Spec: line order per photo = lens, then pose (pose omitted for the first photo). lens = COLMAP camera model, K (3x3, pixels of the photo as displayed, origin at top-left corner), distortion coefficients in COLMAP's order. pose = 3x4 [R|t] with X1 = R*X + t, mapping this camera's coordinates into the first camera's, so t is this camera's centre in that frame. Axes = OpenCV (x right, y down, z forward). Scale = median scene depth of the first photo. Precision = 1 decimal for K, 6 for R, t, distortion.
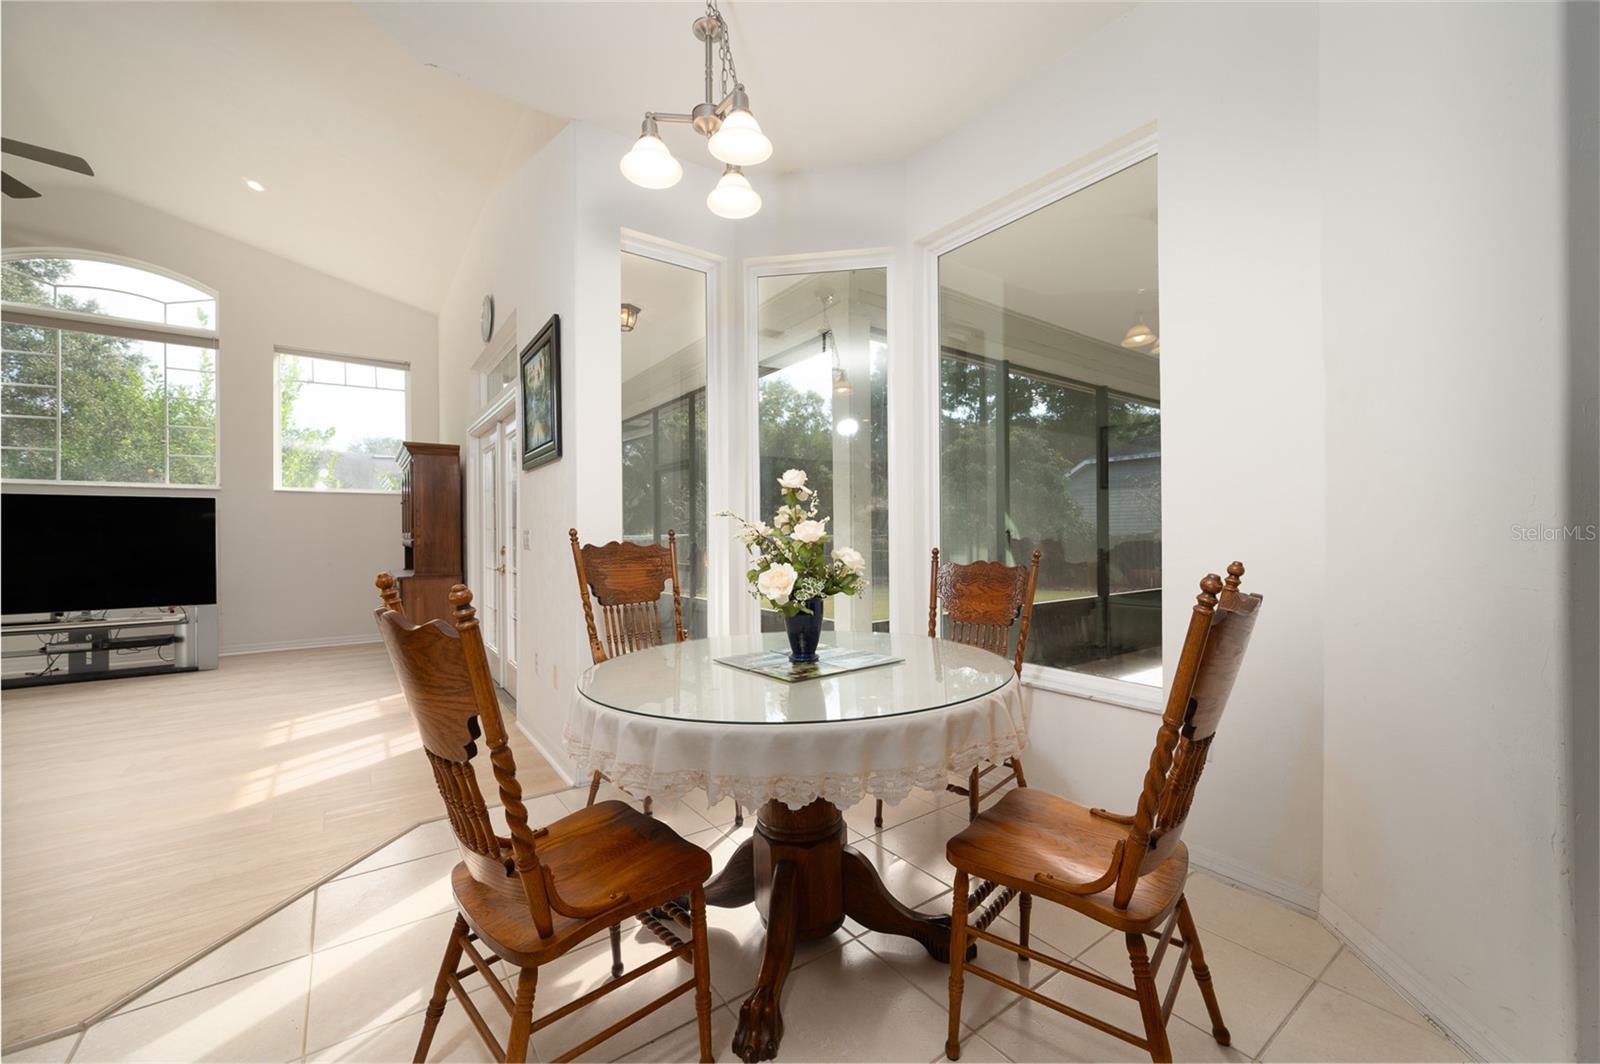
lens RADIAL K [[632.8, 0, 802.8], [0, 632.8, 534.6], [0, 0, 1]] dist [0.000726, 0.000138]
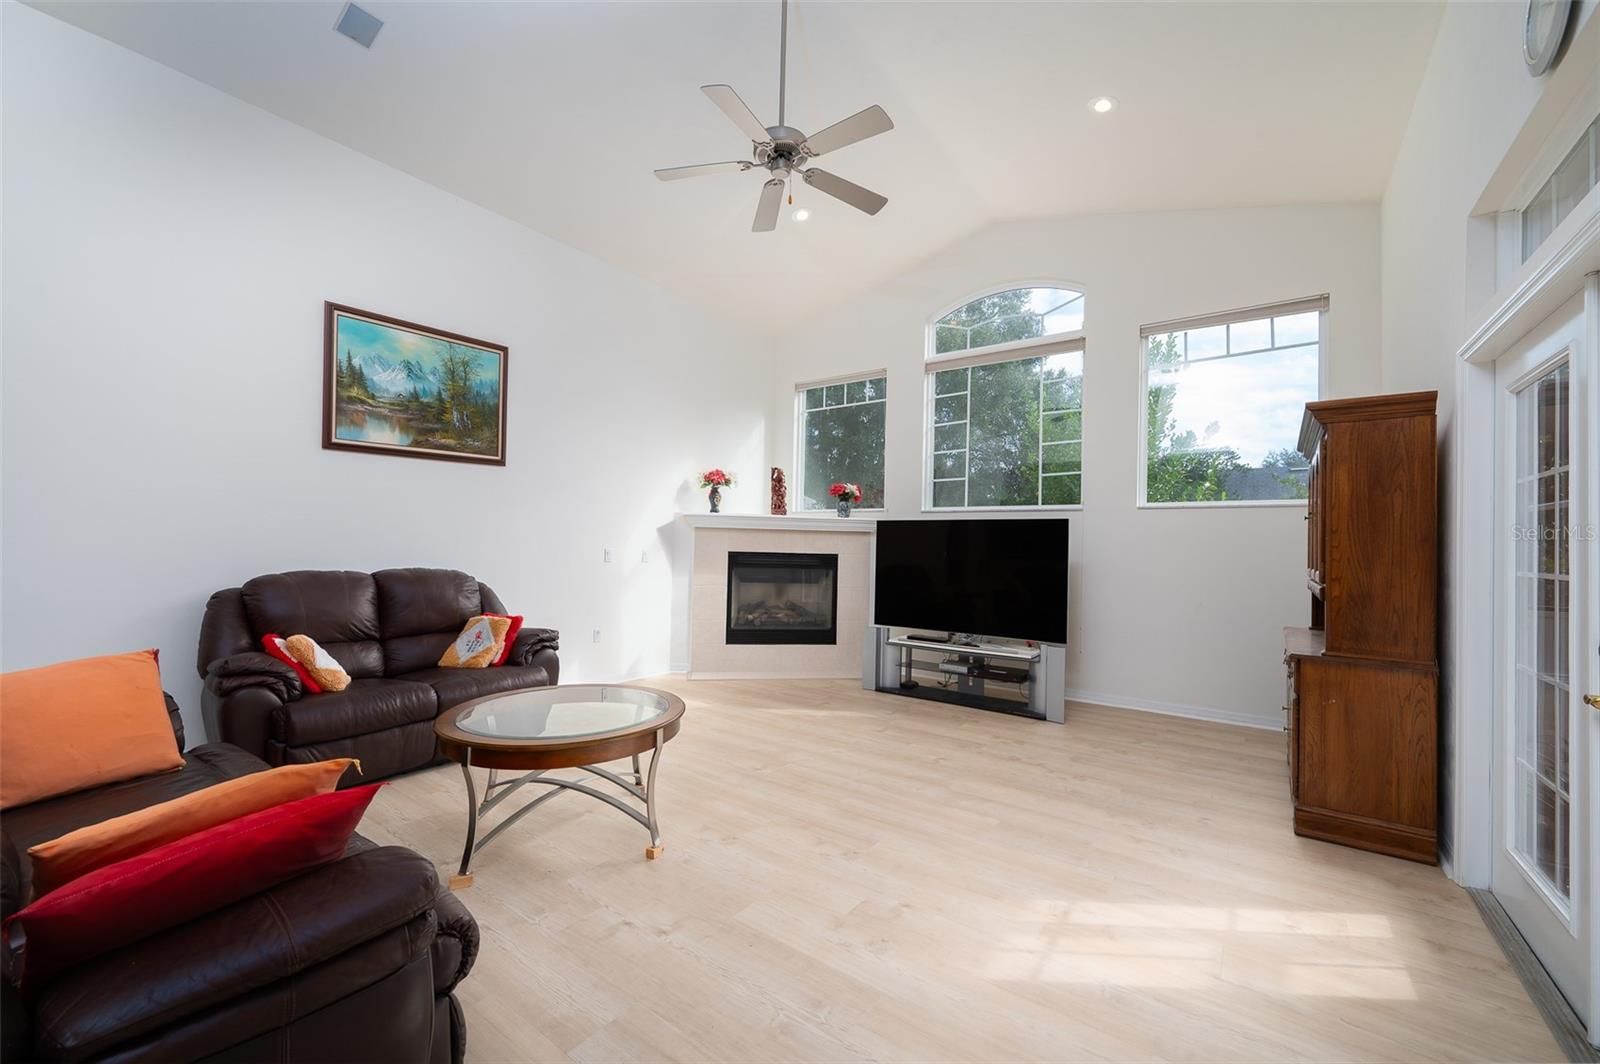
lens RADIAL K [[632.8, 0, 802.8], [0, 632.8, 534.6], [0, 0, 1]] dist [0.000726, 0.000138]
pose [[0.311637, -0.003778, -0.950194, -0.369018], [-0.024655, 0.999623, -0.012061, -0.028575], [0.949881, 0.027186, 0.311427, 0.625832]]
